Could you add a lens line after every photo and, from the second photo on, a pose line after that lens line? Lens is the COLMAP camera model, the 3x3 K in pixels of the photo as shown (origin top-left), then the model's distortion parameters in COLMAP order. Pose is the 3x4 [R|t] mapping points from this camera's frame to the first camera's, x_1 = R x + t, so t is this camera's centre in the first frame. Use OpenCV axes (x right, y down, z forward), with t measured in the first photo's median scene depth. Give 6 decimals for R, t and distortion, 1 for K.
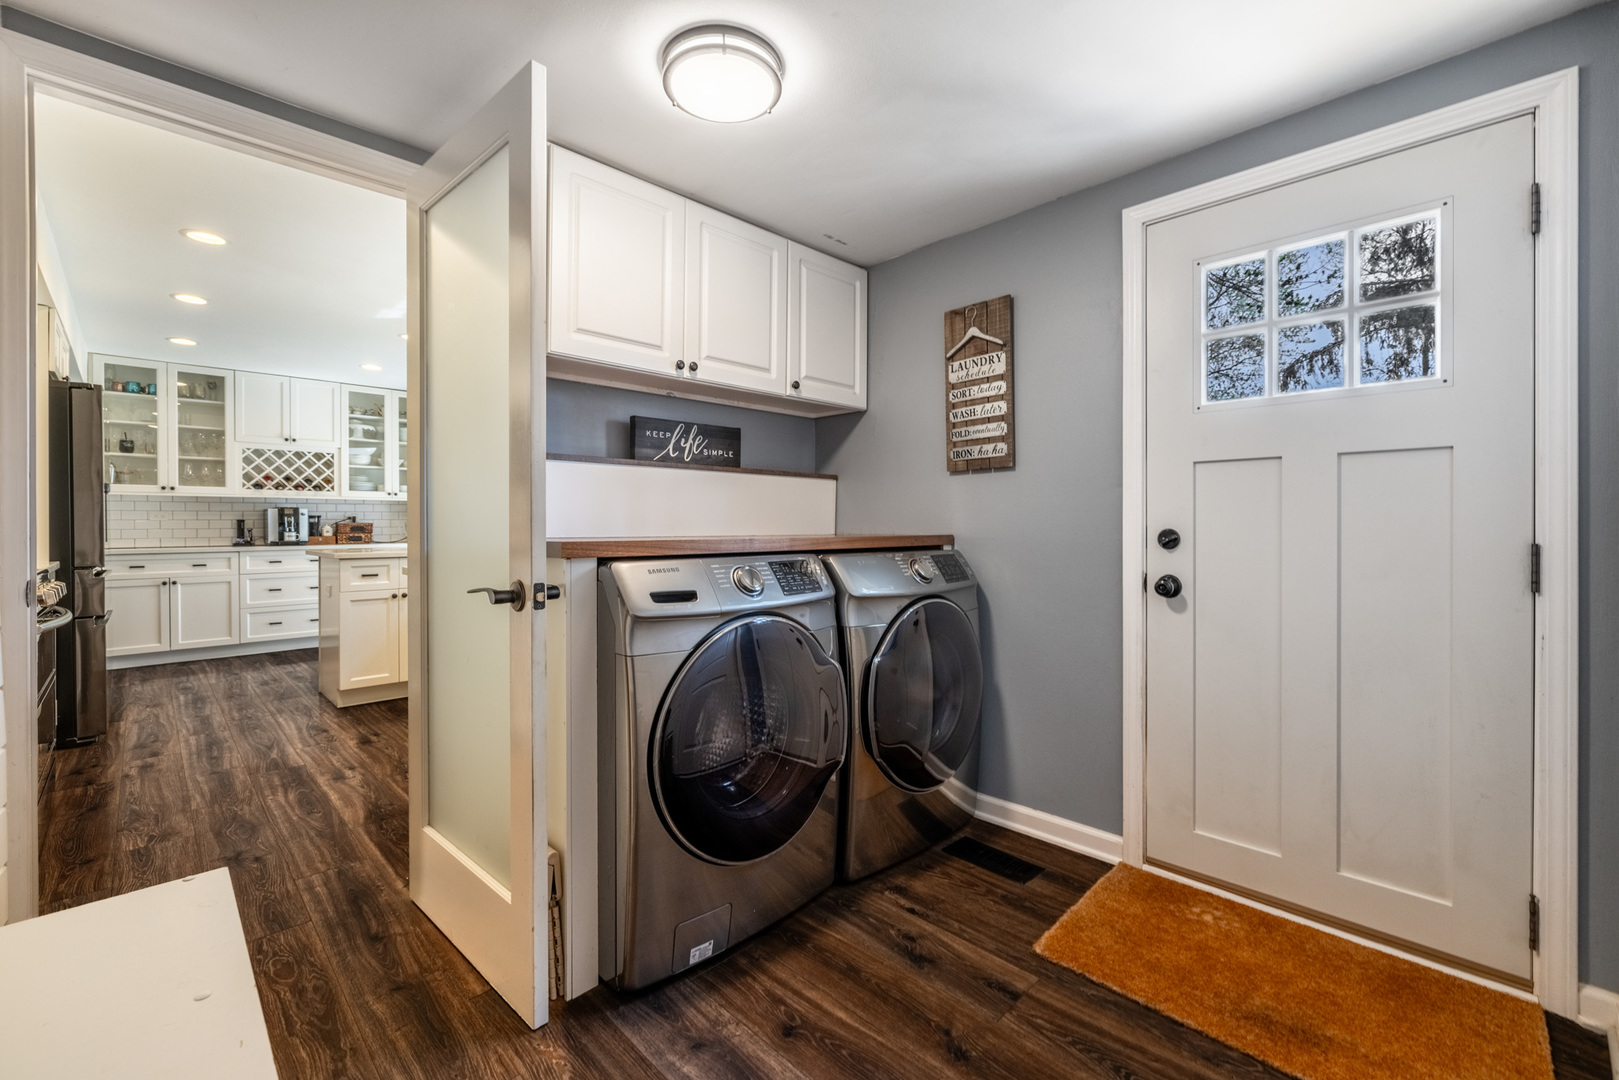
lens RADIAL K [[679.7, 0, 809.1], [0, 679.7, 527.5], [0, 0, 1]] dist [-0.003396, 0.001140]
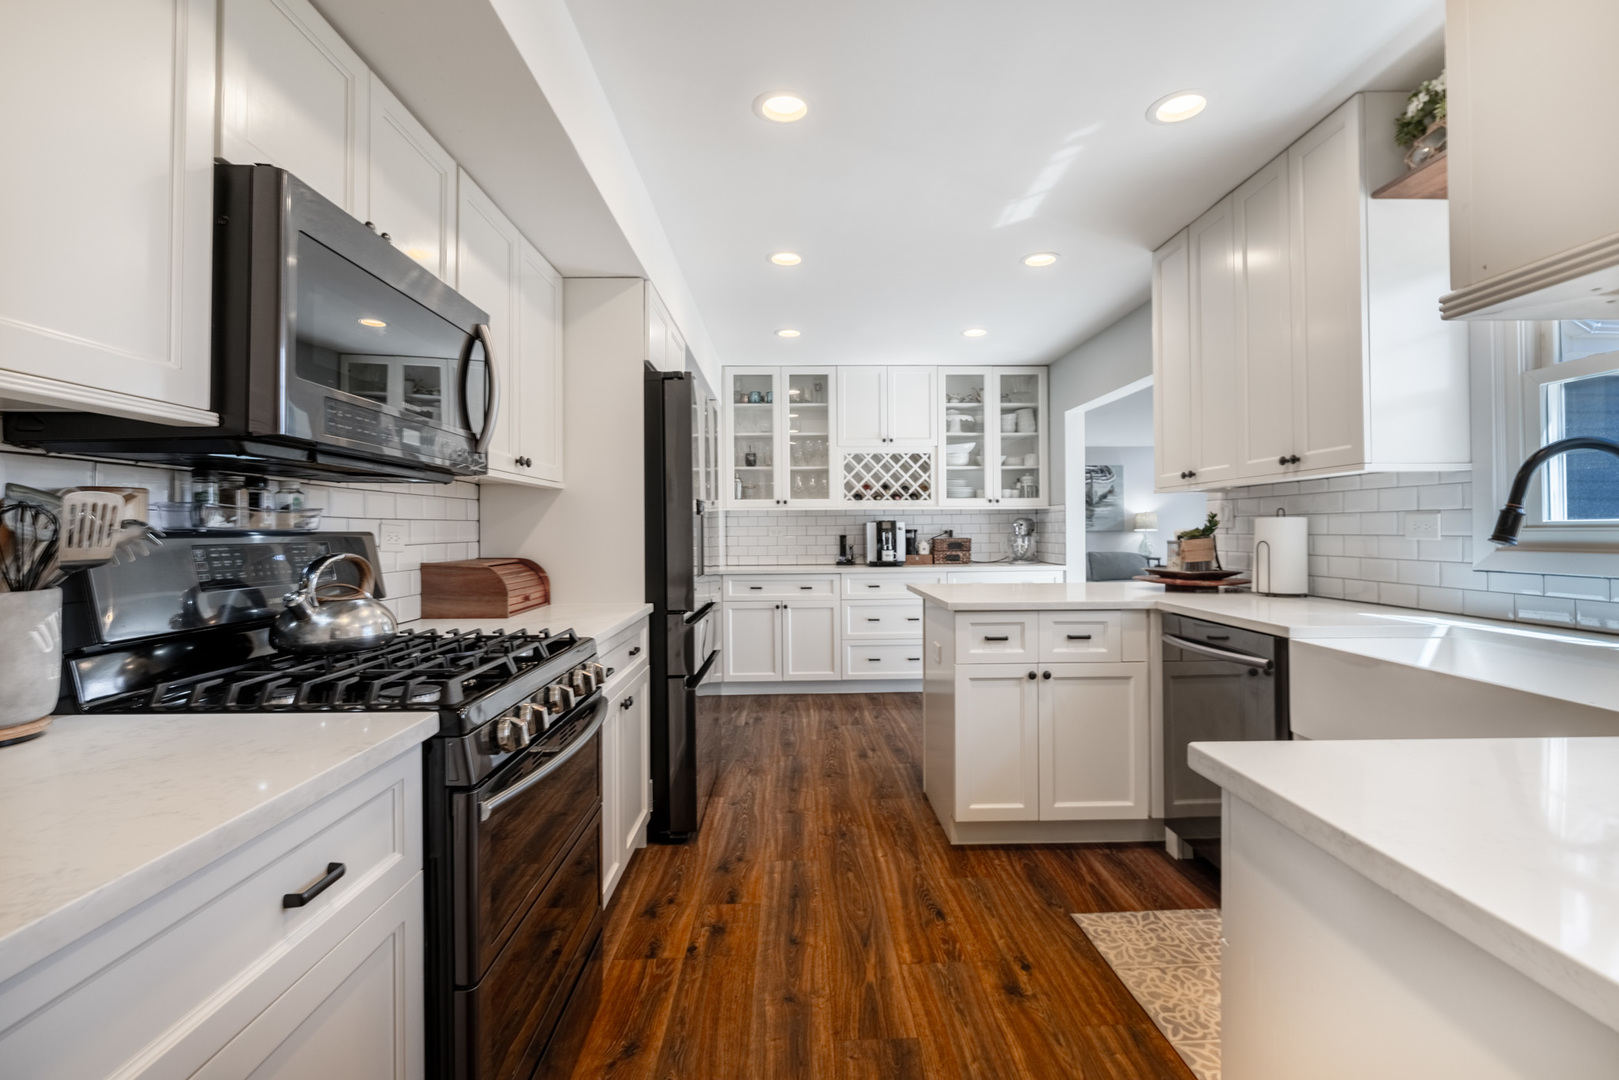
lens RADIAL K [[736.3, 0, 807.3], [0, 736.3, 528.6], [0, 0, 1]] dist [0.000537, 0.000078]
pose [[0.726123, -0.003631, -0.687555, -0.215053], [0.002357, 0.999993, -0.002792, -0.017978], [0.687561, 0.000407, 0.726126, 0.275826]]
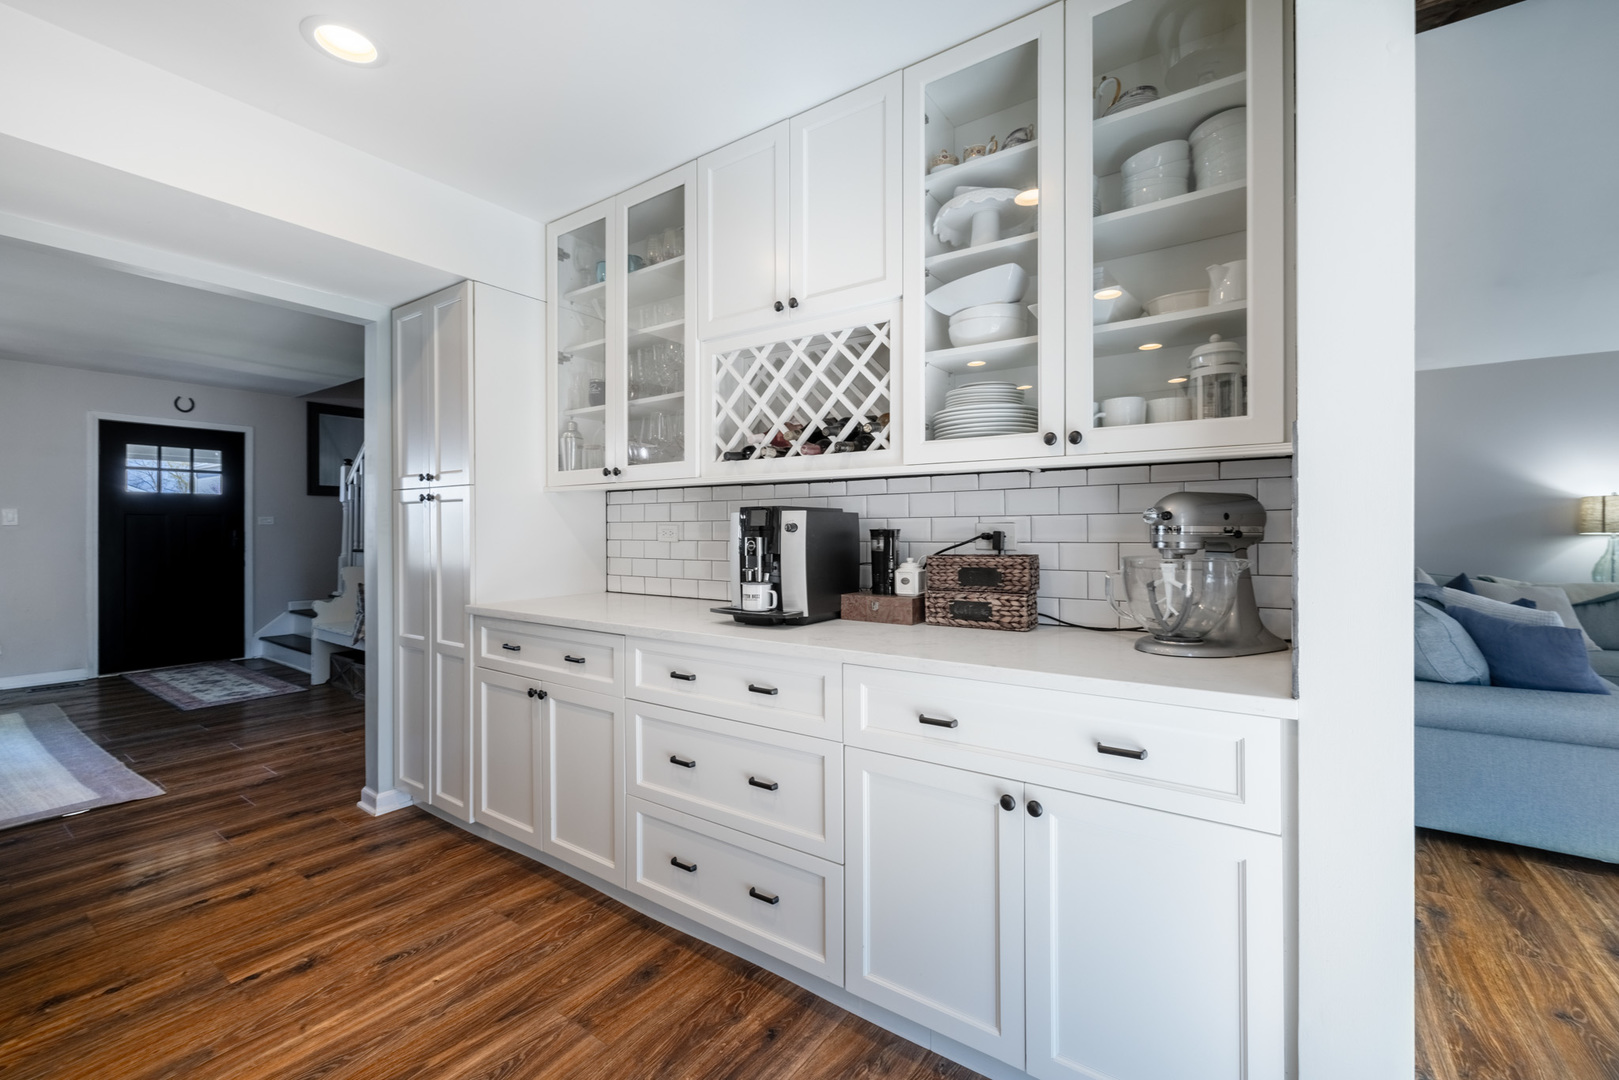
lens RADIAL K [[679.7, 0, 811.1], [0, 679.7, 528.9], [0, 0, 1]] dist [-0.003396, 0.001140]
pose [[0.177598, 0.002015, -0.984101, -0.444604], [-0.002353, 0.999996, 0.001623, -0.020140], [0.984100, 0.002028, 0.177602, 0.978569]]
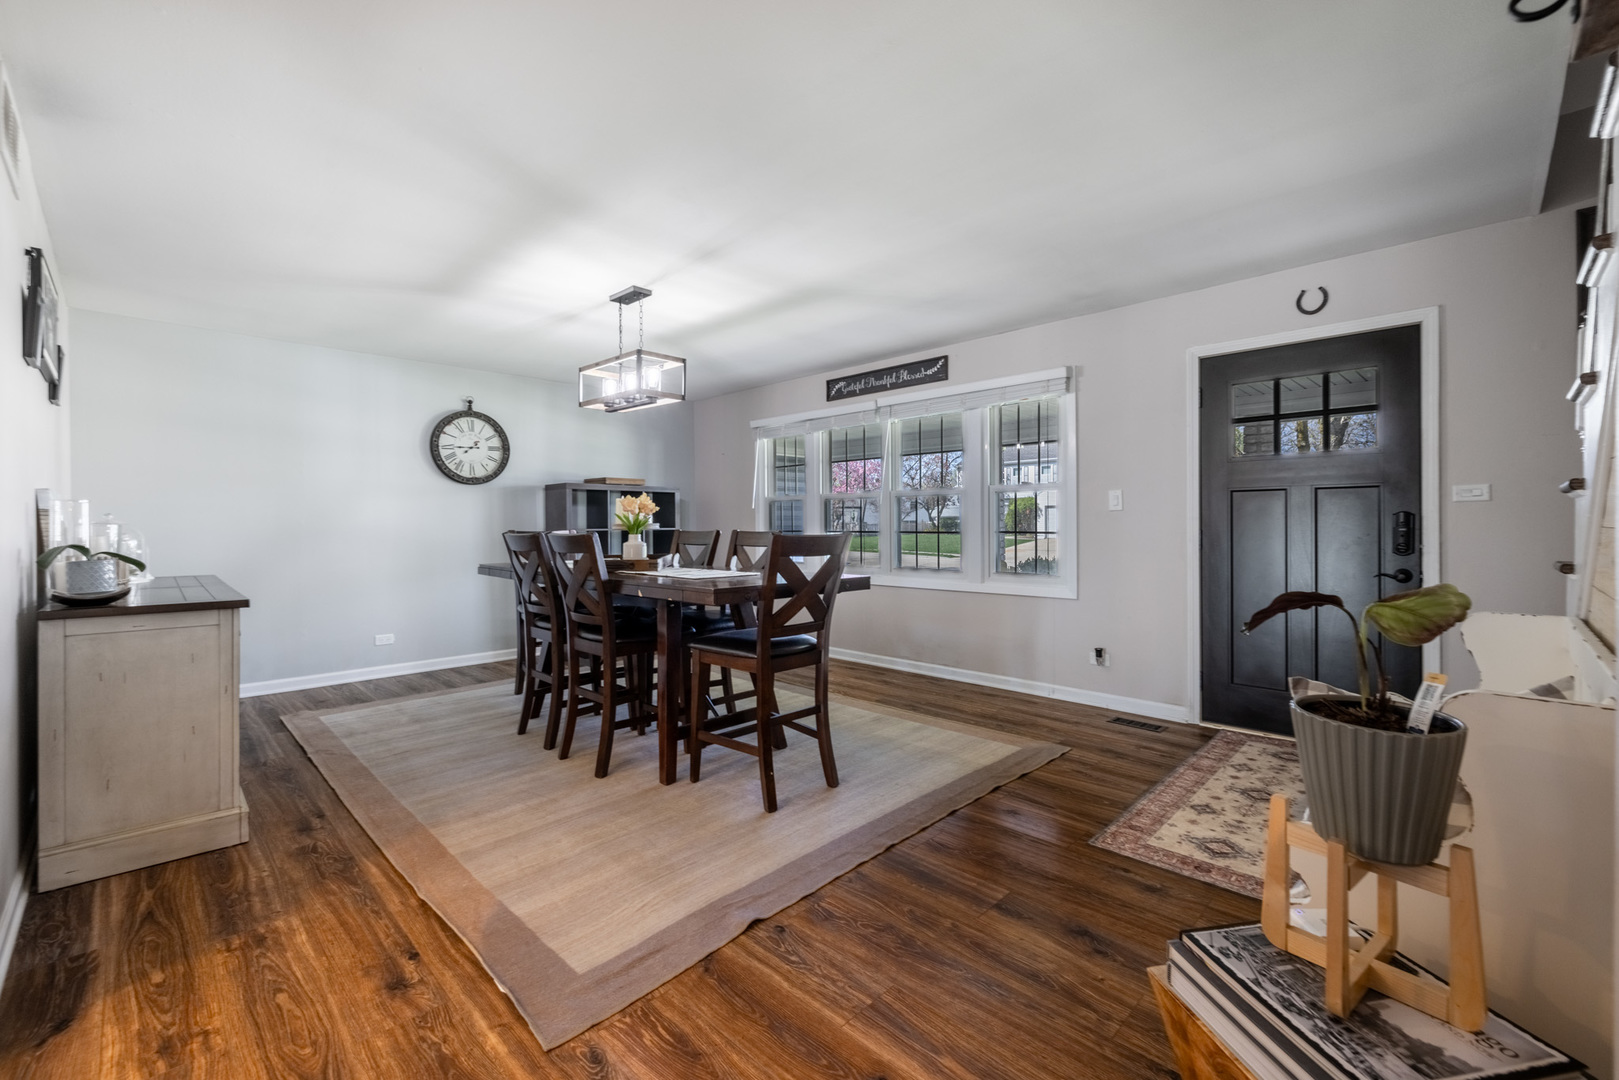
lens RADIAL K [[679.7, 0, 806.5], [0, 679.7, 533.4], [0, 0, 1]] dist [-0.003396, 0.001140]
pose [[-0.999911, 0.008792, -0.010073, -1.132366], [0.008672, 0.999892, 0.011883, -0.008788], [0.010177, 0.011795, -0.999879, 0.837436]]
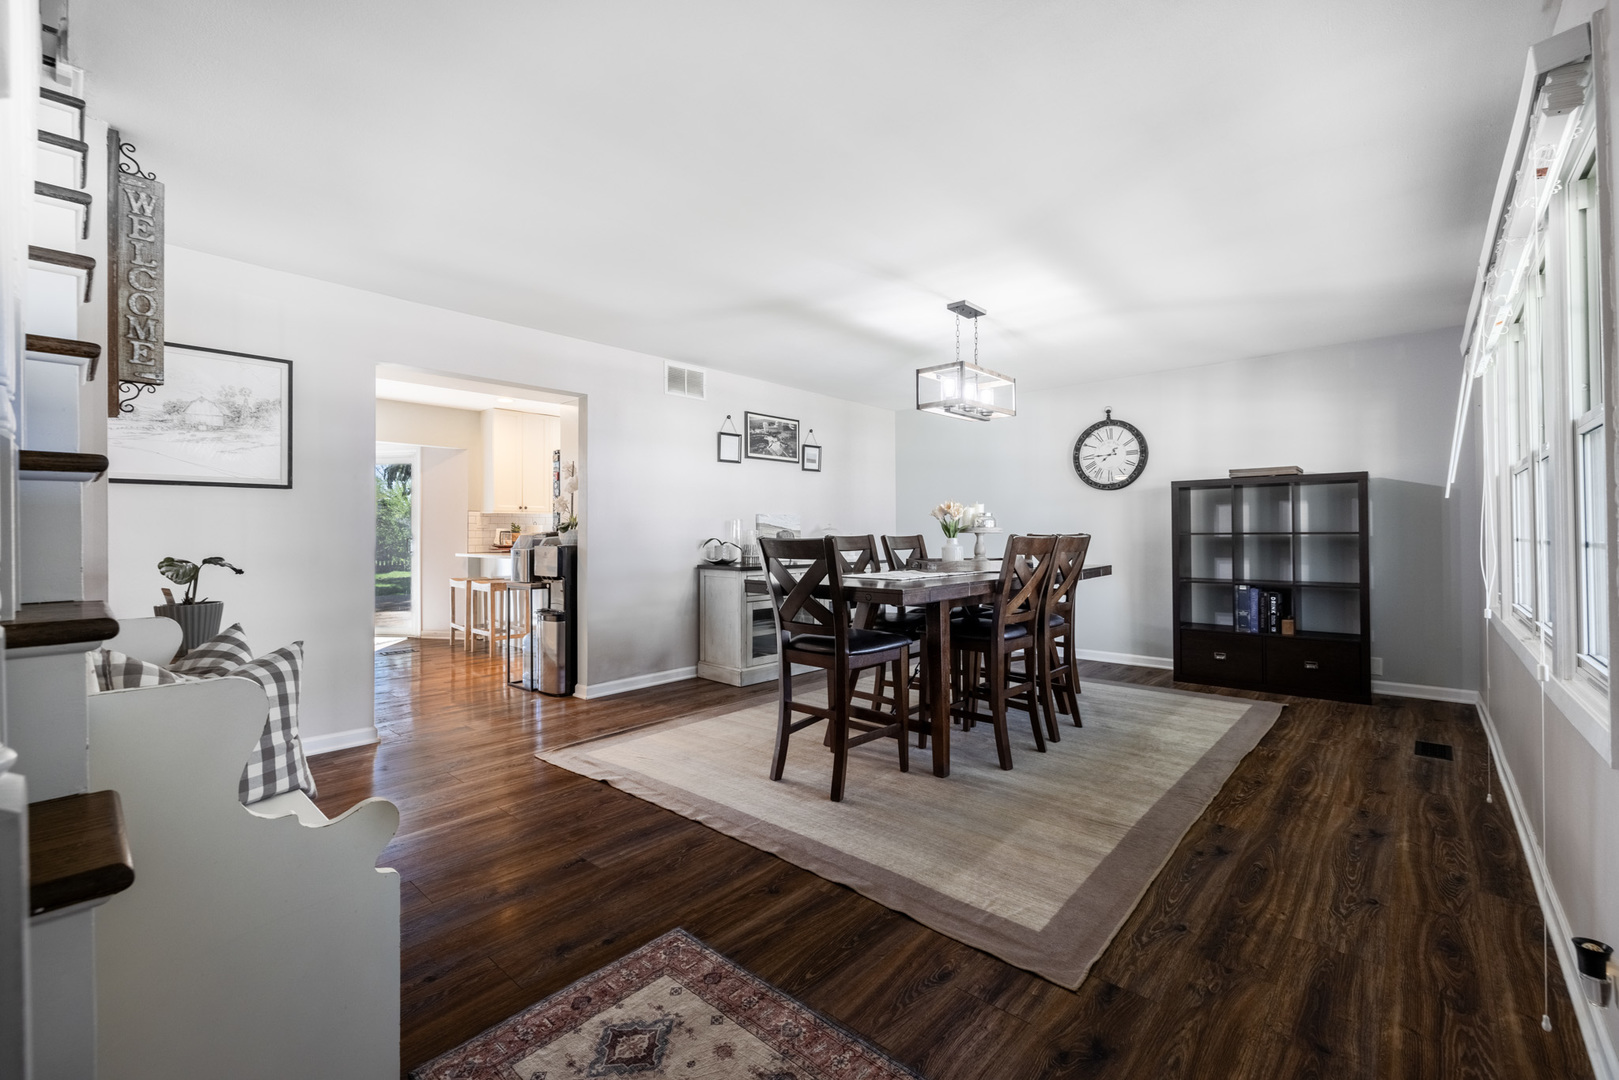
lens RADIAL K [[679.7, 0, 803.9], [0, 679.7, 533.7], [0, 0, 1]] dist [-0.003396, 0.001140]
pose [[-0.051928, 0.005993, 0.998633, -1.631553], [0.006084, 0.999965, -0.005685, -0.003359], [-0.998632, 0.005780, -0.051963, 0.390842]]
